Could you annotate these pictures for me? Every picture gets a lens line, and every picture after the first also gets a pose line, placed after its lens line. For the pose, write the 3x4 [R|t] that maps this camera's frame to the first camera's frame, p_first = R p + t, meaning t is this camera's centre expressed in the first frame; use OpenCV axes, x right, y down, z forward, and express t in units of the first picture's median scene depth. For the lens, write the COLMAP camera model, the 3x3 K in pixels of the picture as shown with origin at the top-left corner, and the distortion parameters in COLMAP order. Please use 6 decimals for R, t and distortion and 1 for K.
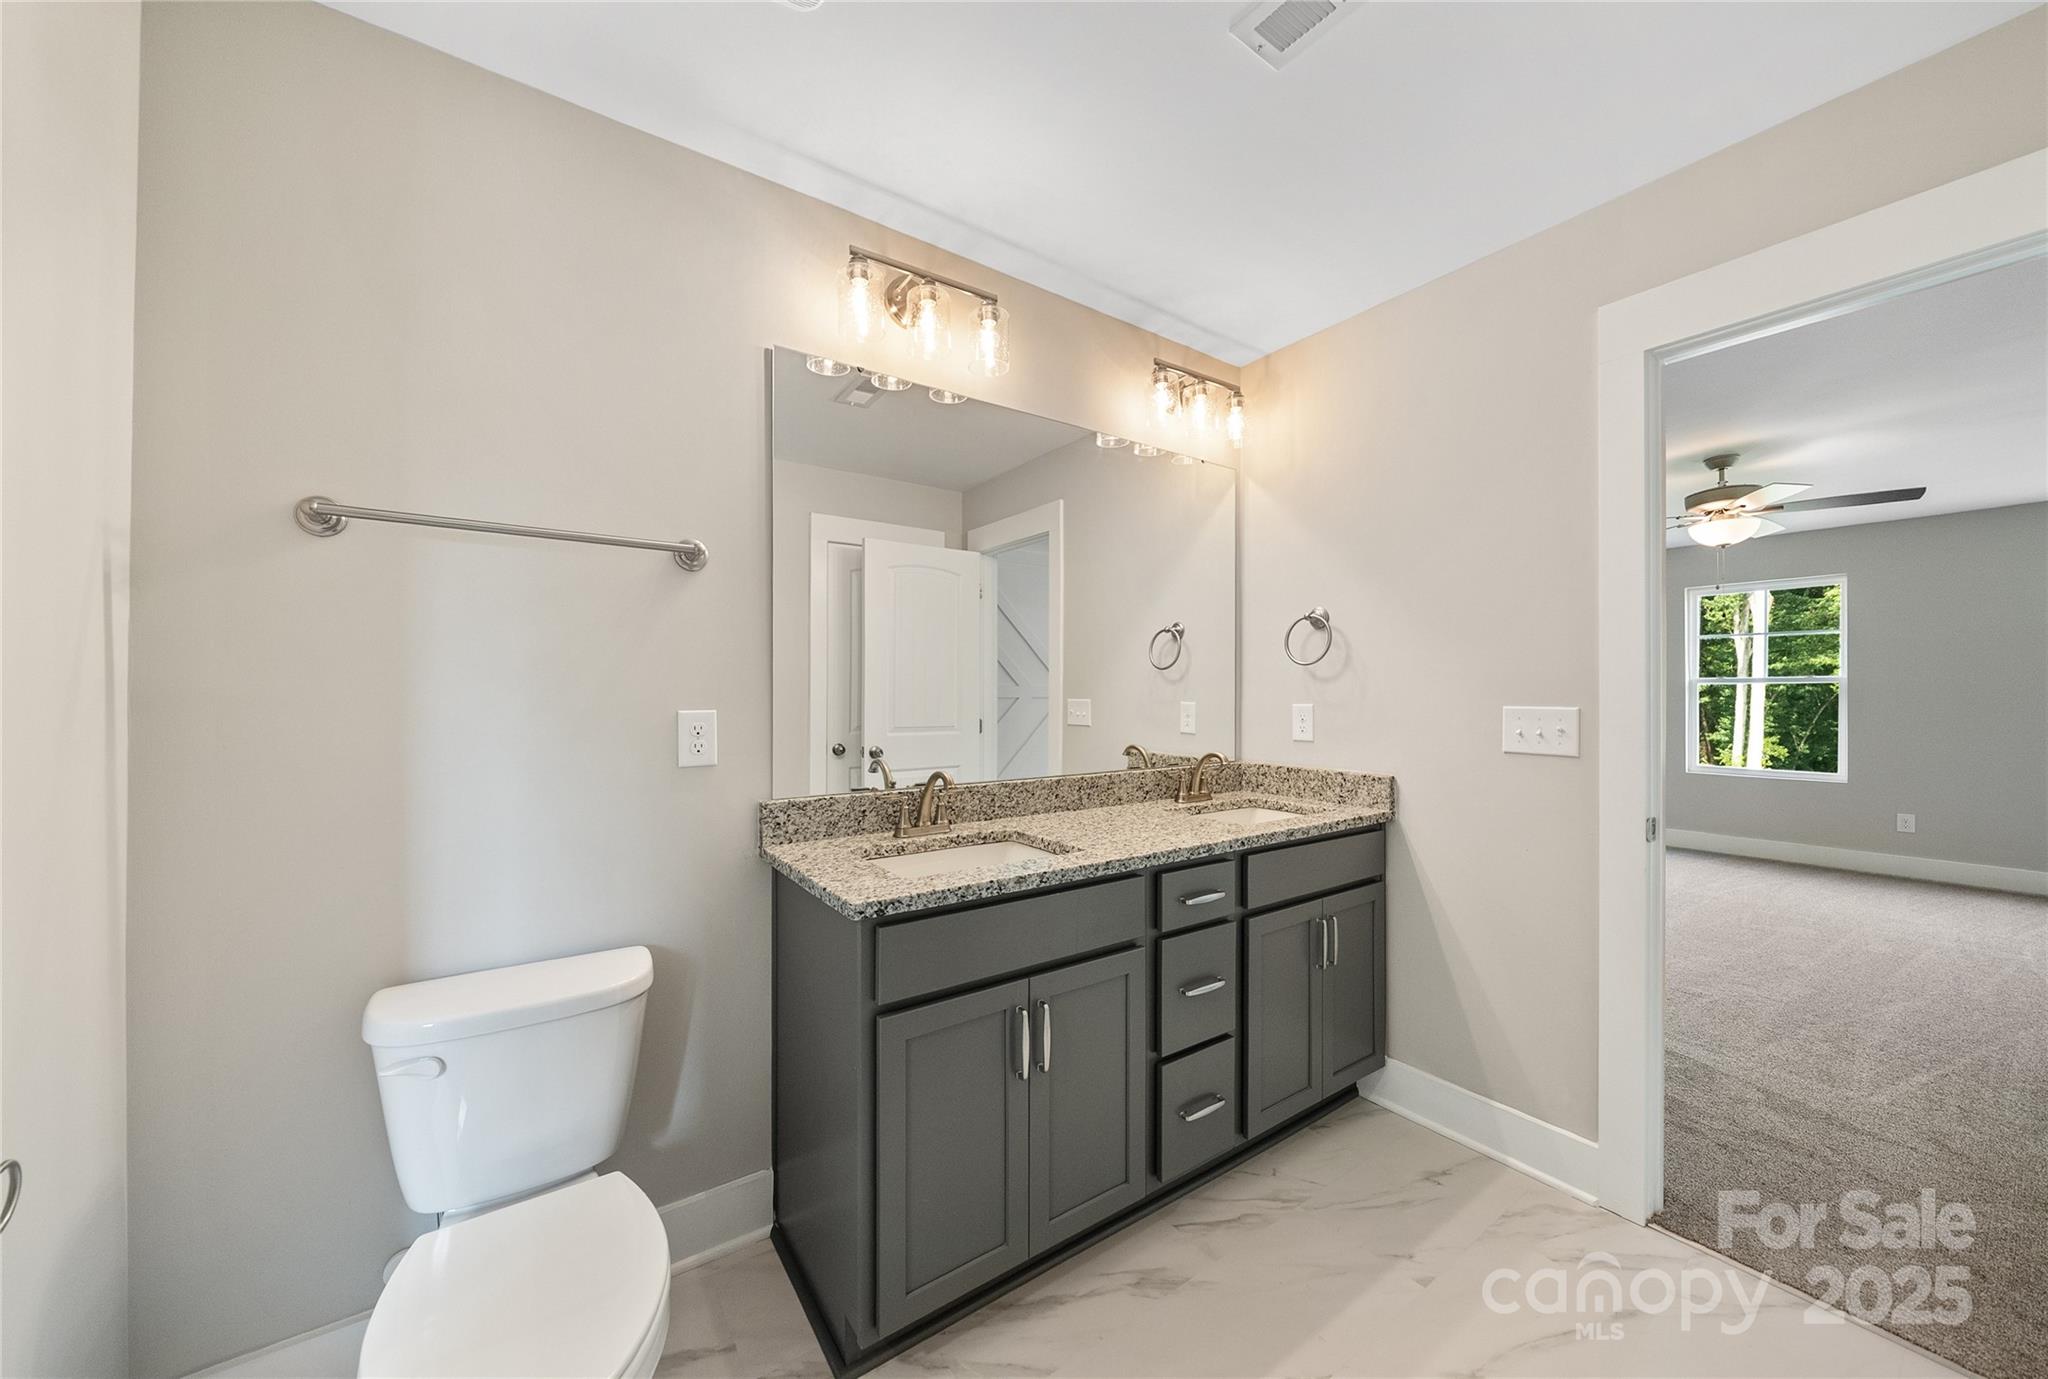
lens RADIAL K [[713.7, 0, 1014.9], [0, 713.7, 692.3], [0, 0, 1]] dist [-0.007649, 0.000411]
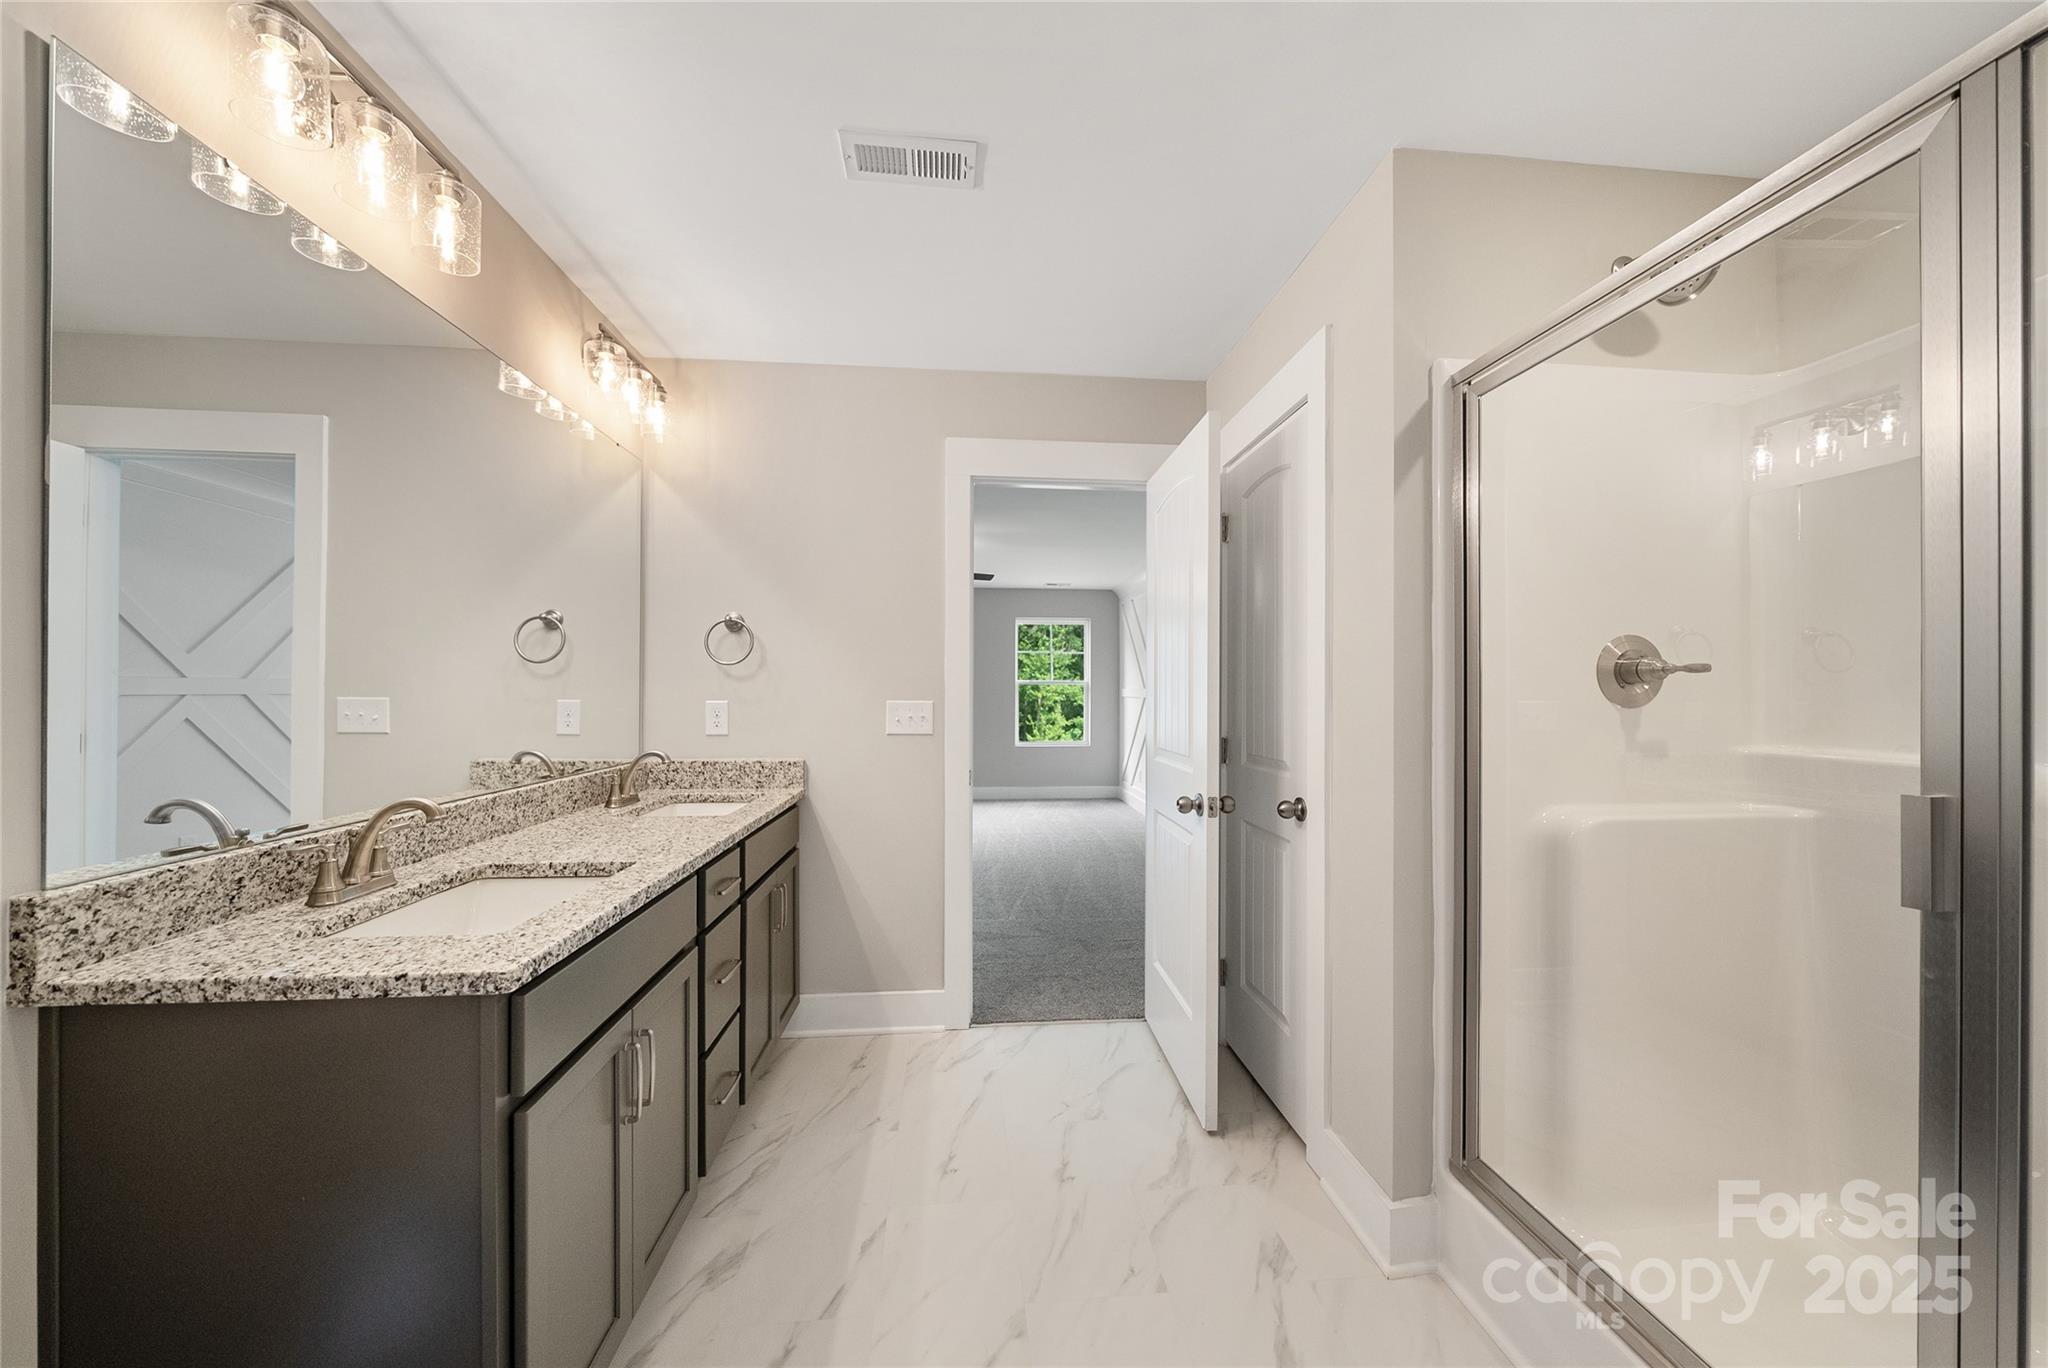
lens RADIAL K [[713.7, 0, 1010.2], [0, 713.7, 688.9], [0, 0, 1]] dist [-0.007649, 0.000411]
pose [[0.504479, 0.004353, 0.863413, -0.346511], [-0.005392, 0.999984, -0.001891, -0.002131], [-0.863407, -0.003701, 0.504494, 0.092404]]
